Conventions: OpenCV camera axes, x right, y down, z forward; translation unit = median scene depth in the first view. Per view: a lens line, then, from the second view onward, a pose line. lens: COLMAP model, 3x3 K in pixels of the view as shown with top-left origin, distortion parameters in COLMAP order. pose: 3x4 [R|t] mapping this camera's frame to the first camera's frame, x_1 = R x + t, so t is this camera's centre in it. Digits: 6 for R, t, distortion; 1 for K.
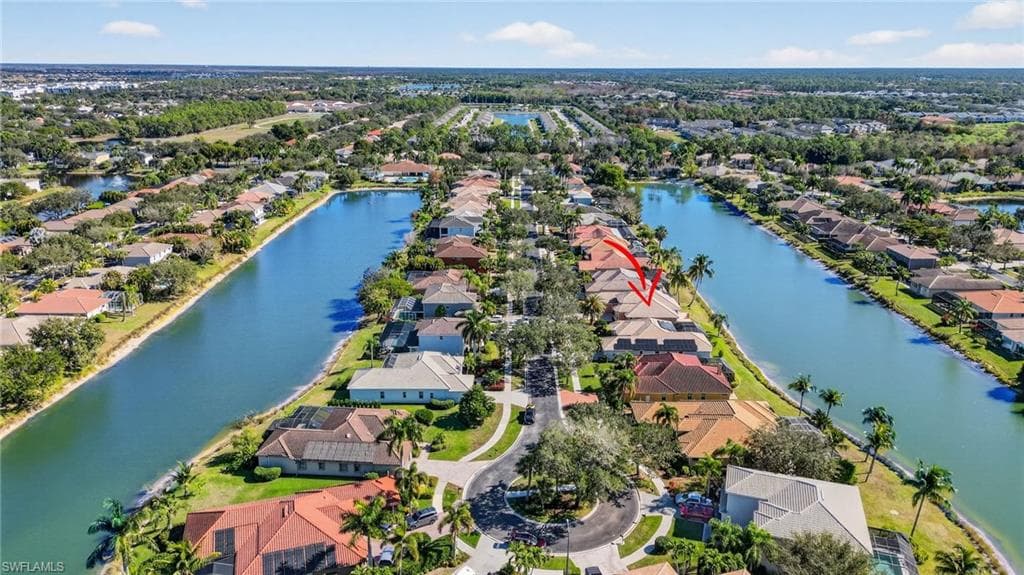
lens RADIAL K [[721.2, 0, 512.0], [0, 721.2, 287.5], [0, 0, 1]] dist [0.094969, -0.105879]
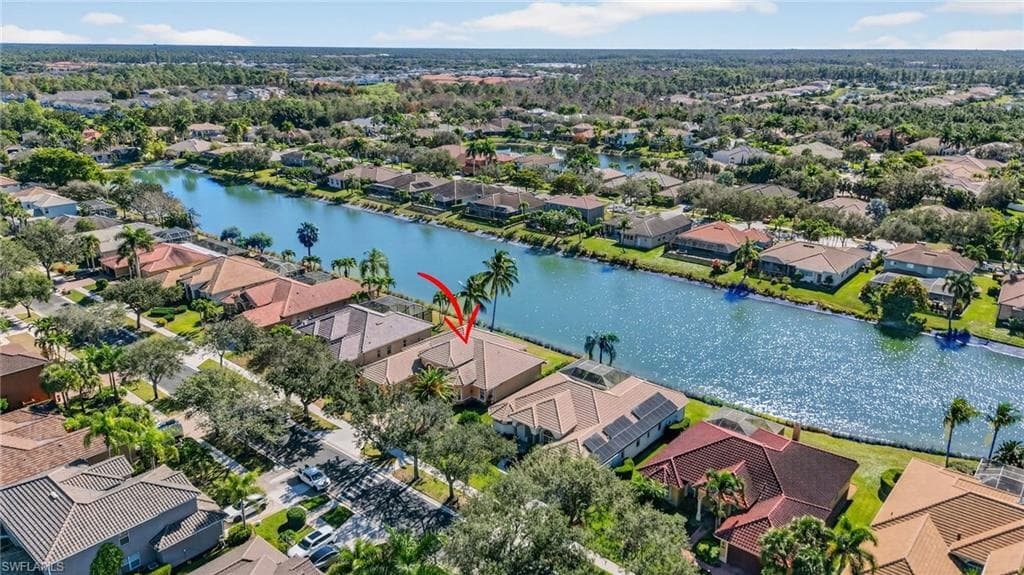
lens RADIAL K [[721.2, 0, 512.0], [0, 721.2, 287.5], [0, 0, 1]] dist [0.094969, -0.105879]
pose [[0.644959, -0.241969, 0.724899, -0.098307], [0.222088, 0.966959, 0.125171, -0.047034], [-0.731235, 0.080261, 0.677388, 0.298440]]
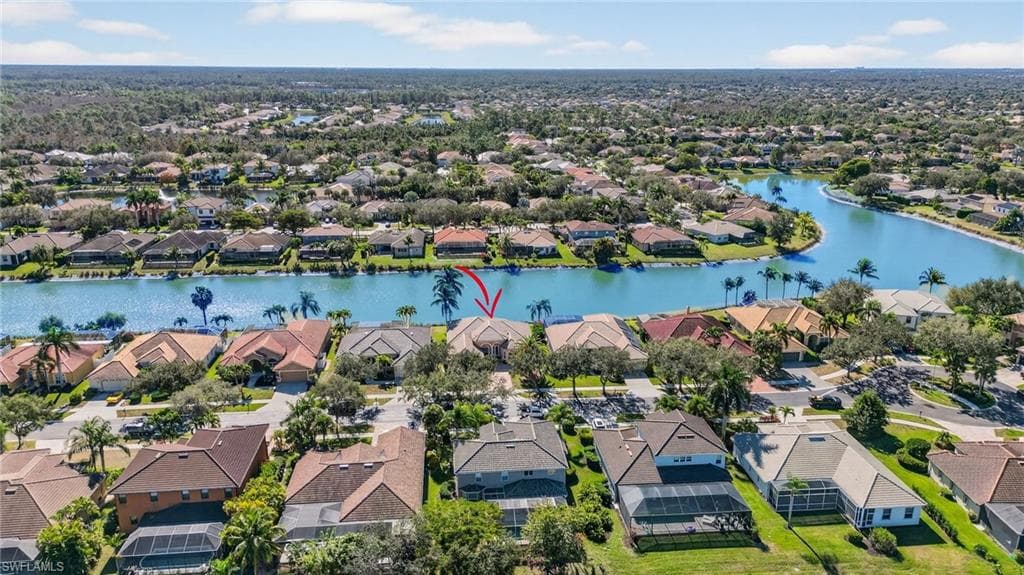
lens RADIAL K [[721.2, 0, 512.0], [0, 721.2, 287.5], [0, 0, 1]] dist [0.094969, -0.105879]
pose [[-0.097057, -0.296181, 0.950188, -0.292444], [0.289026, 0.905166, 0.311670, -0.137651], [-0.952389, 0.304879, -0.002248, 0.488582]]
